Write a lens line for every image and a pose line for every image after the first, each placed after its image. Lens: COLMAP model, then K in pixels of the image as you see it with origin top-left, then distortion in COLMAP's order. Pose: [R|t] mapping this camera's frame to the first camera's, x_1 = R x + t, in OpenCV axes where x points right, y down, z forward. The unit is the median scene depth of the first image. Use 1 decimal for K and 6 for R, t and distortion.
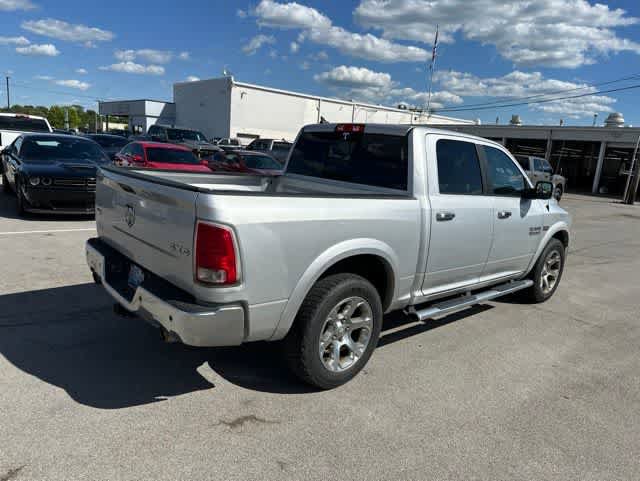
lens RADIAL K [[450.0, 0, 320.0], [0, 450.0, 240.5], [0, 0, 1]] dist [0.060628, -0.066572]
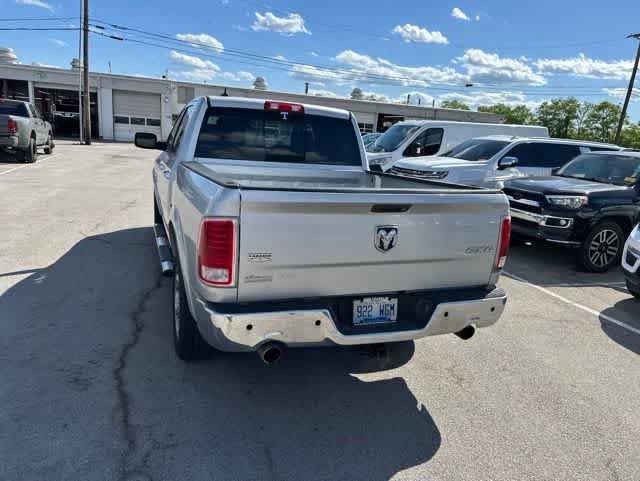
lens RADIAL K [[450.0, 0, 320.0], [0, 450.0, 240.5], [0, 0, 1]] dist [0.060628, -0.066572]
pose [[0.352818, -0.267539, 0.896629, -0.847107], [0.143405, 0.962392, 0.230732, -0.182780], [-0.924638, 0.047175, 0.377915, 0.563828]]
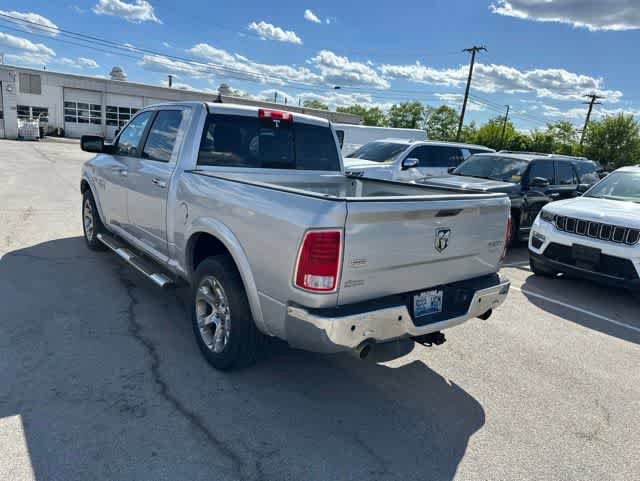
lens RADIAL K [[450.0, 0, 320.0], [0, 450.0, 240.5], [0, 0, 1]] dist [0.060628, -0.066572]
pose [[0.065919, -0.285681, 0.956055, -0.948662], [0.122586, 0.953199, 0.276376, -0.244682], [-0.990266, 0.098981, 0.097854, 0.818712]]
